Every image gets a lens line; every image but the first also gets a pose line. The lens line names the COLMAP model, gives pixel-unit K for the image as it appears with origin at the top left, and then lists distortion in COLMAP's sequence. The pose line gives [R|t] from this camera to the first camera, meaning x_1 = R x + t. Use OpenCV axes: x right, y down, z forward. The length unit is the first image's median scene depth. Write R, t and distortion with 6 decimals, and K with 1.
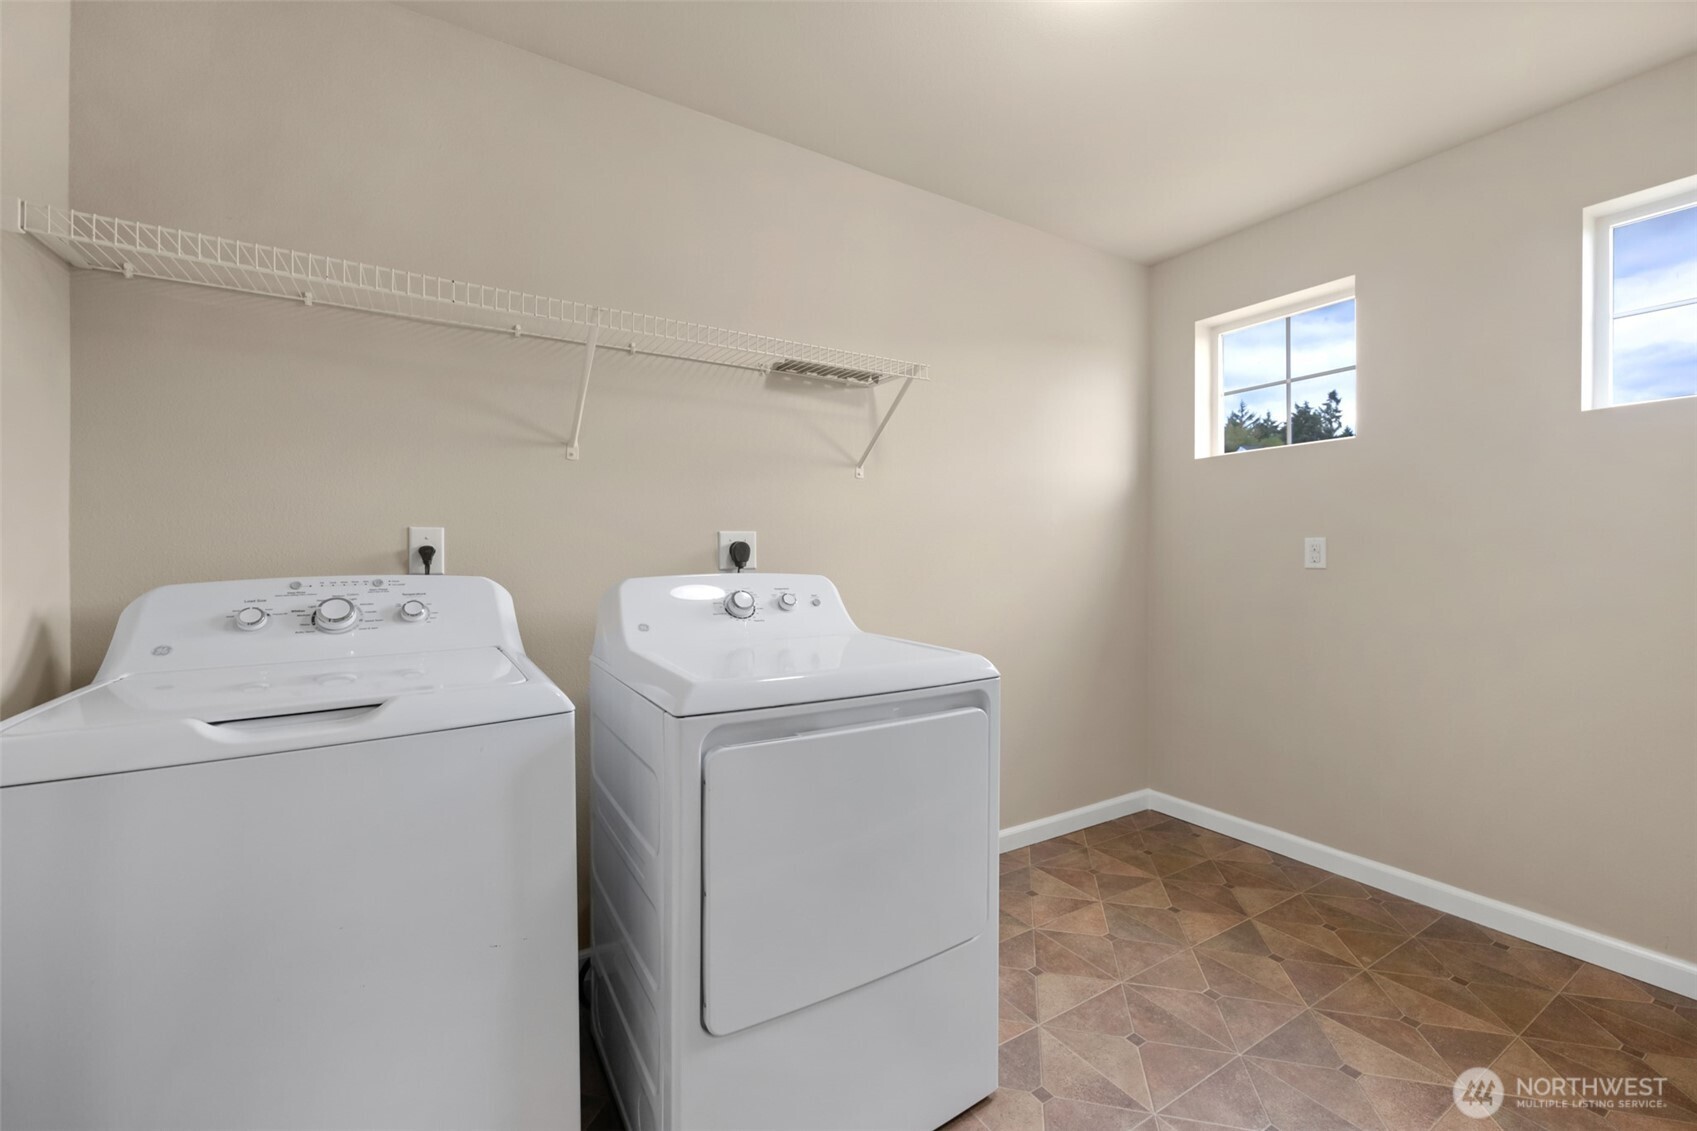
lens RADIAL K [[666.7, 0, 848.3], [0, 666.7, 565.9], [0, 0, 1]] dist [-0.008042, -0.001466]
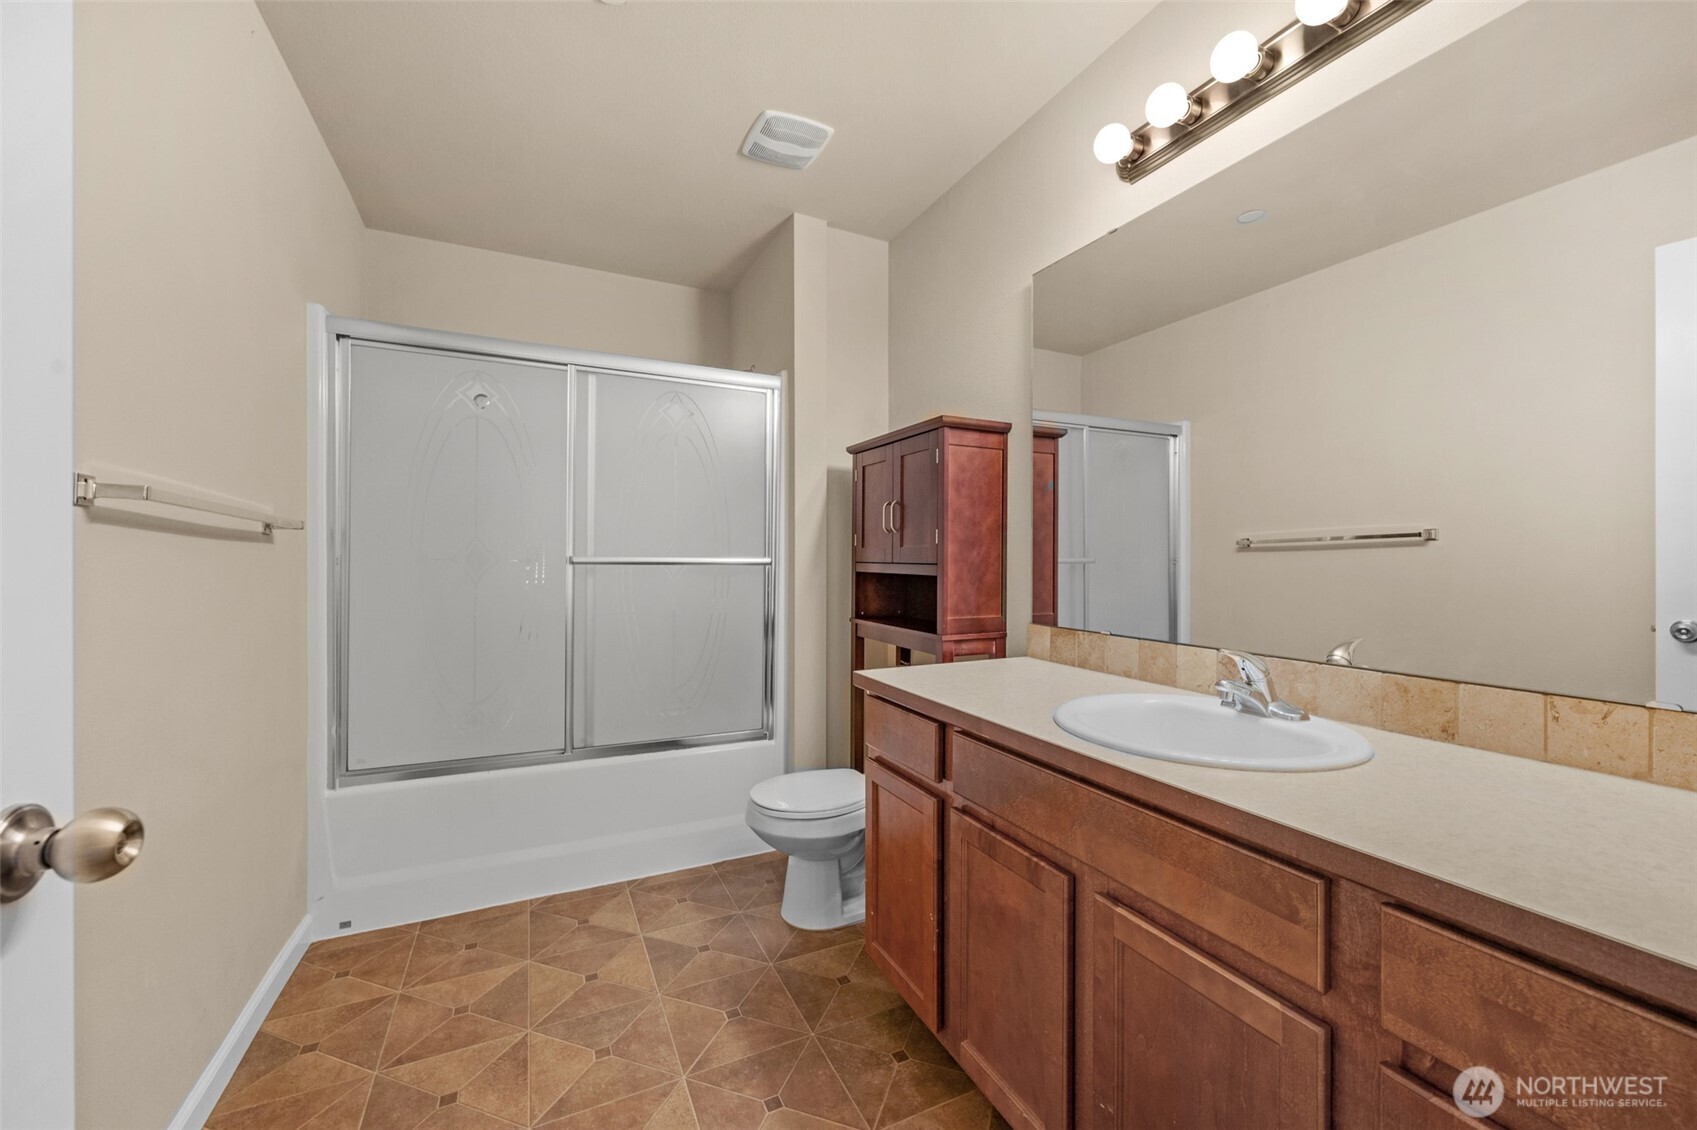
lens RADIAL K [[710.2, 0, 897.1], [0, 710.2, 540.9], [0, 0, 1]] dist [0.000110, -0.000552]
pose [[0.068467, 0.004878, 0.997641, -0.171951], [0.004462, 0.999977, -0.005196, -0.005111], [-0.997643, 0.004807, 0.068443, 0.274457]]
